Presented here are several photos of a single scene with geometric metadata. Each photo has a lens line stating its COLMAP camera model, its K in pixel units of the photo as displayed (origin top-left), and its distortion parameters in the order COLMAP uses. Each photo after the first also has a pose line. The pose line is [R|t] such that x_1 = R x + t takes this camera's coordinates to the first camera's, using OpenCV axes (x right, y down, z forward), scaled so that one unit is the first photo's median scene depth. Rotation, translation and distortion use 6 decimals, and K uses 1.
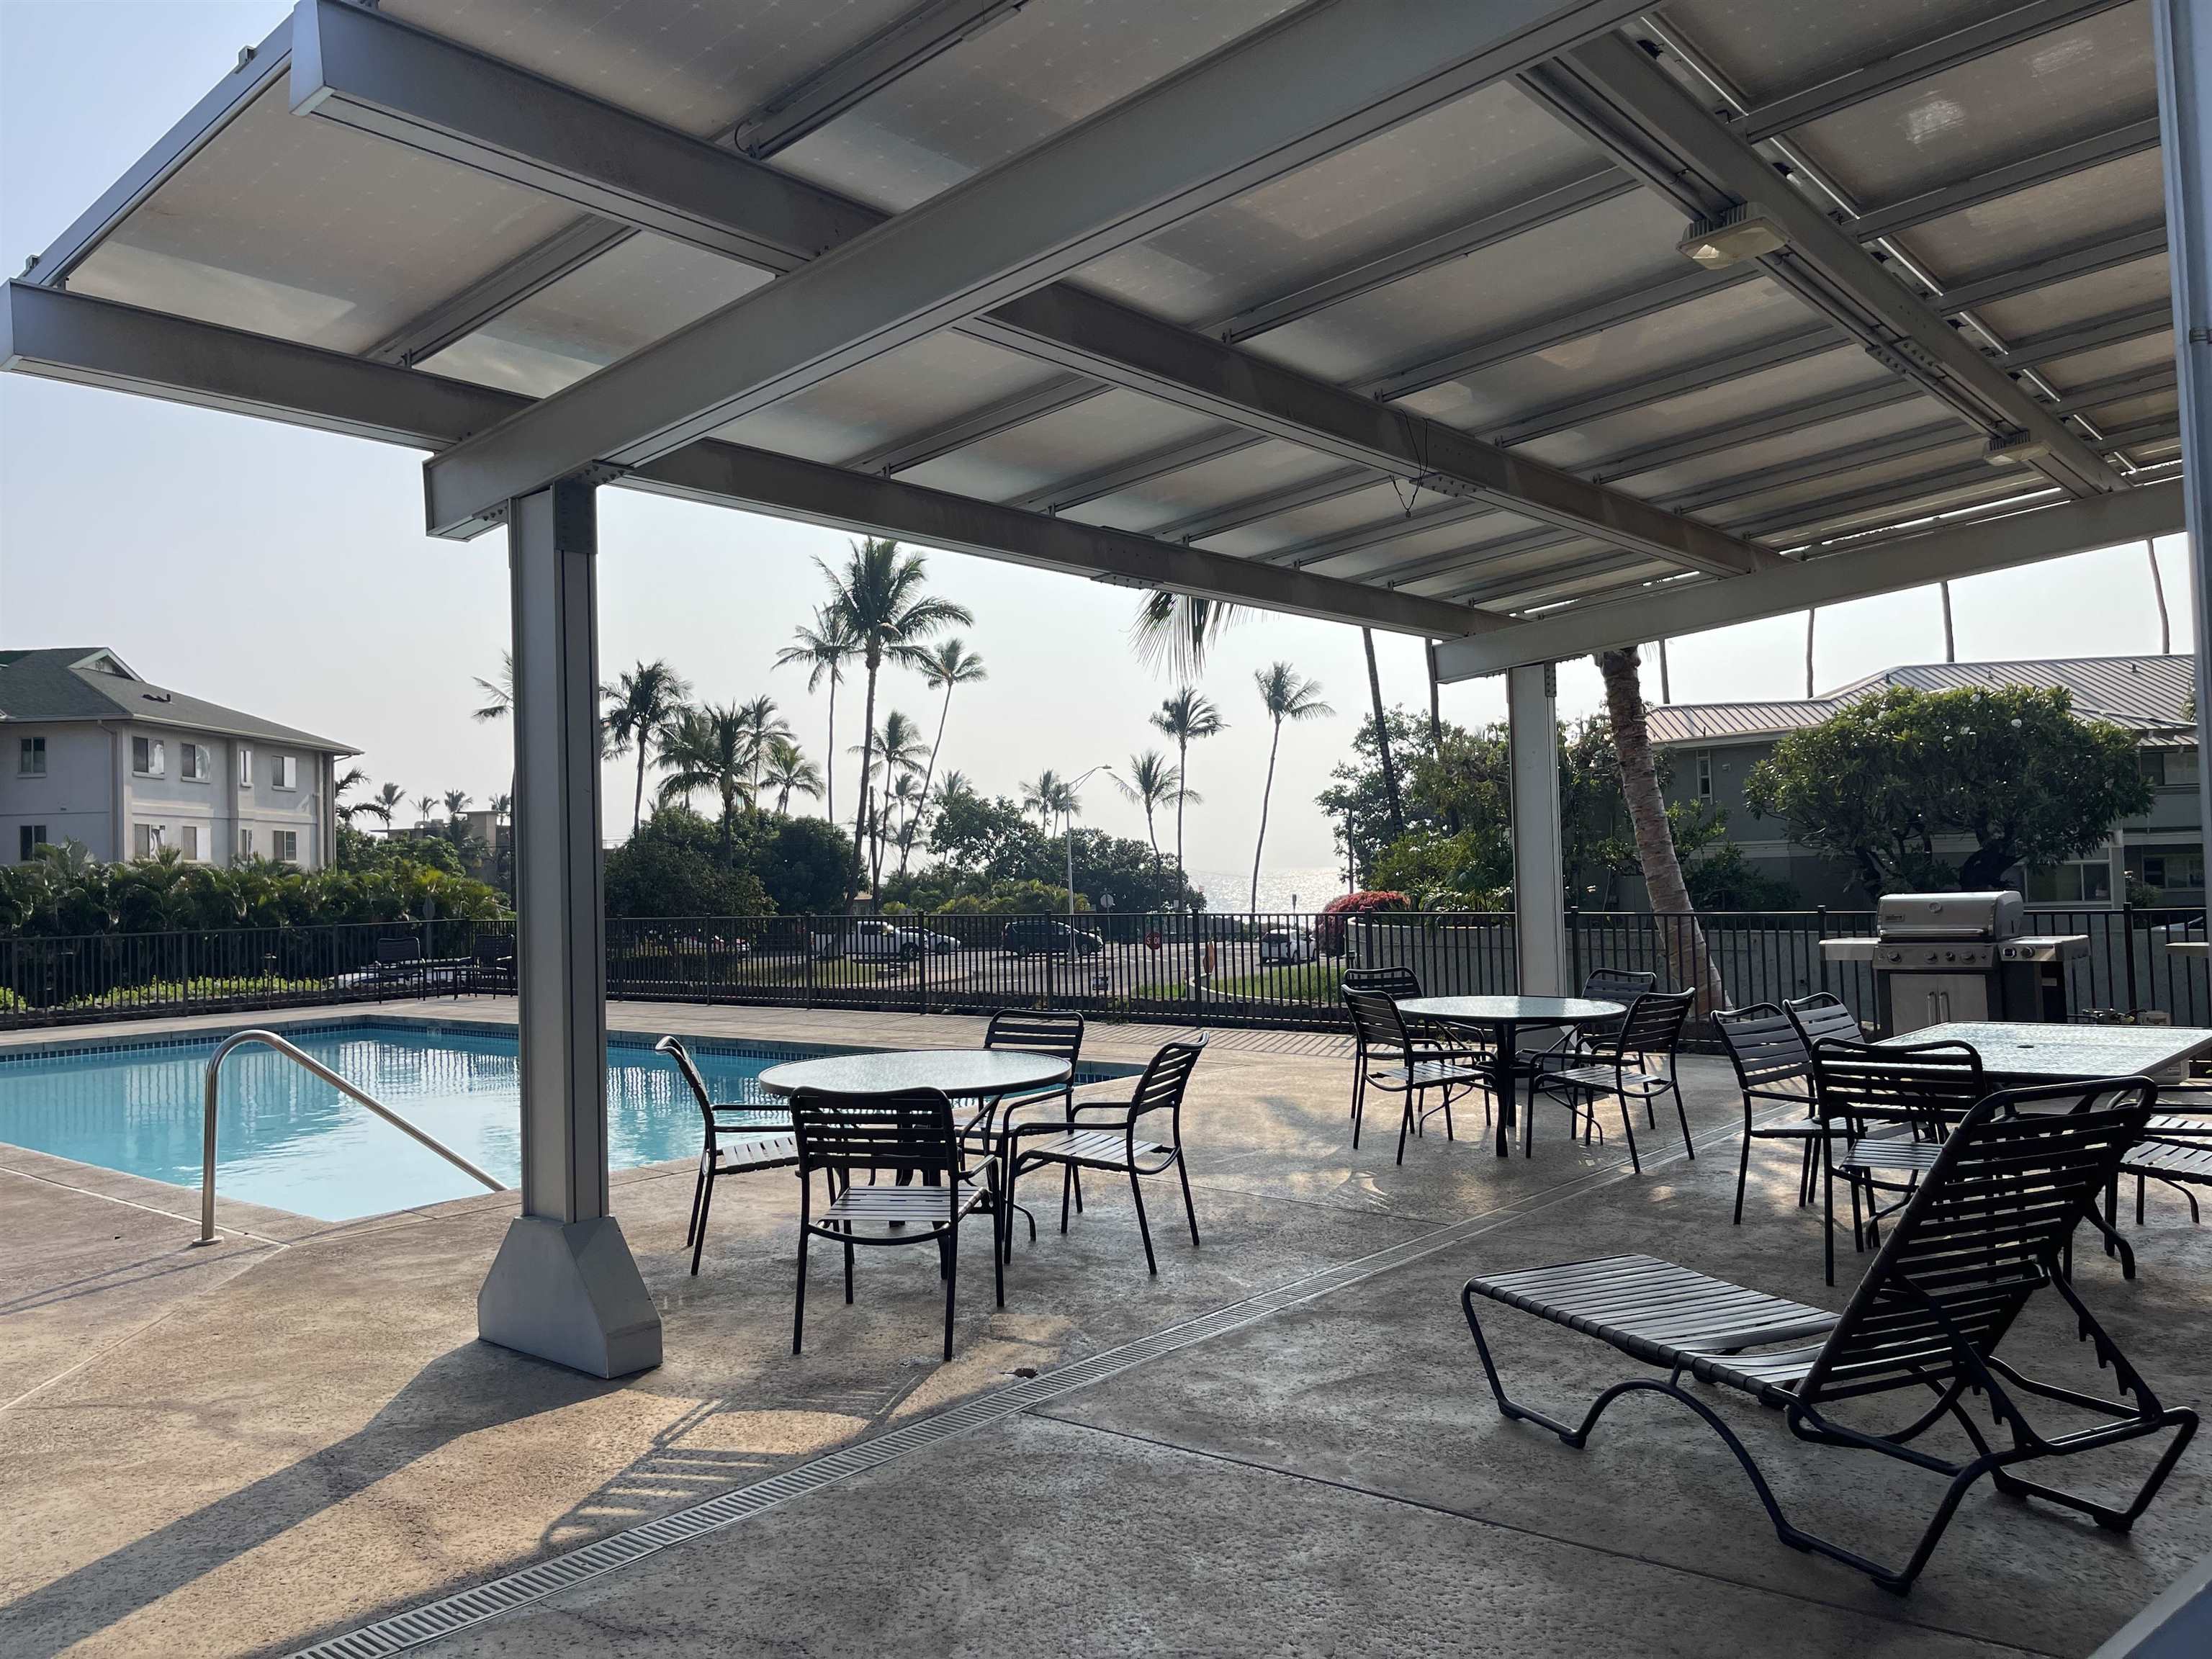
lens RADIAL K [[1638.1, 0, 1106.0], [0, 1638.1, 829.5], [0, 0, 1]] dist [0.104820, -0.159968]
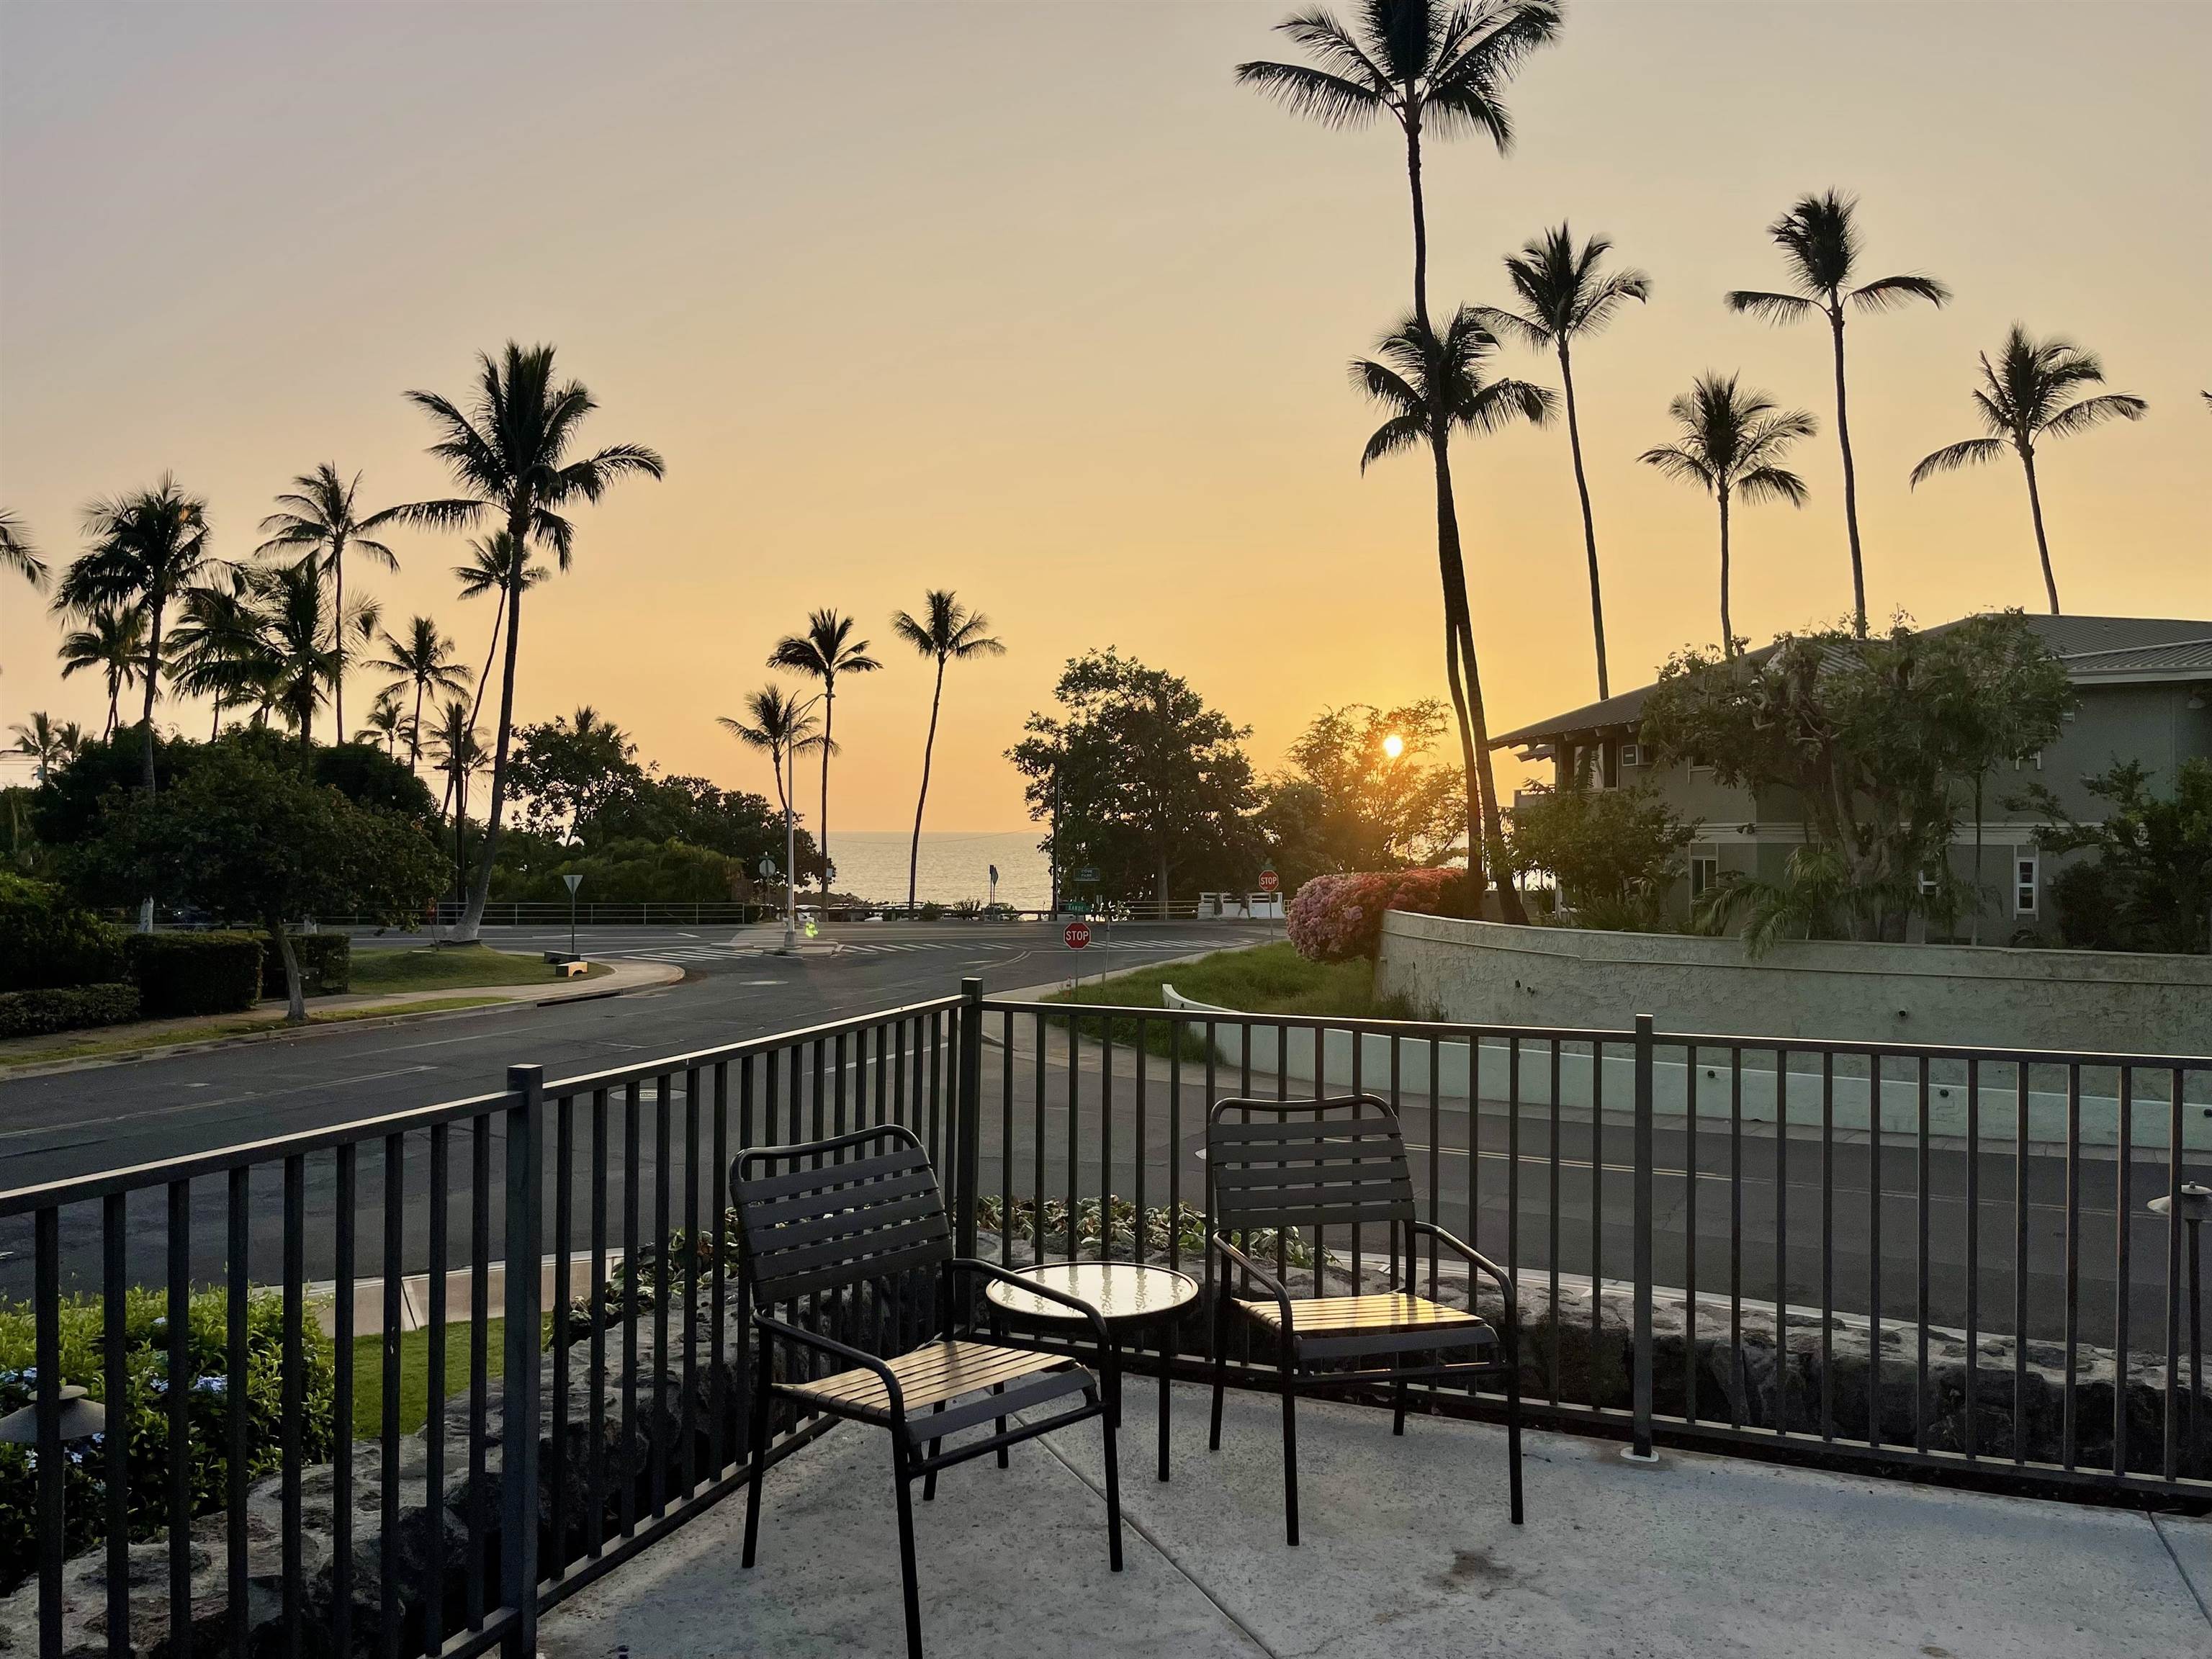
lens RADIAL K [[1638.1, 0, 1106.0], [0, 1638.1, 829.5], [0, 0, 1]] dist [0.104820, -0.159968]
pose [[0.943267, 0.033946, 0.330296, -0.104792], [-0.040638, 0.999084, 0.013373, 0.007320], [-0.329540, -0.026037, 0.943783, 0.189657]]
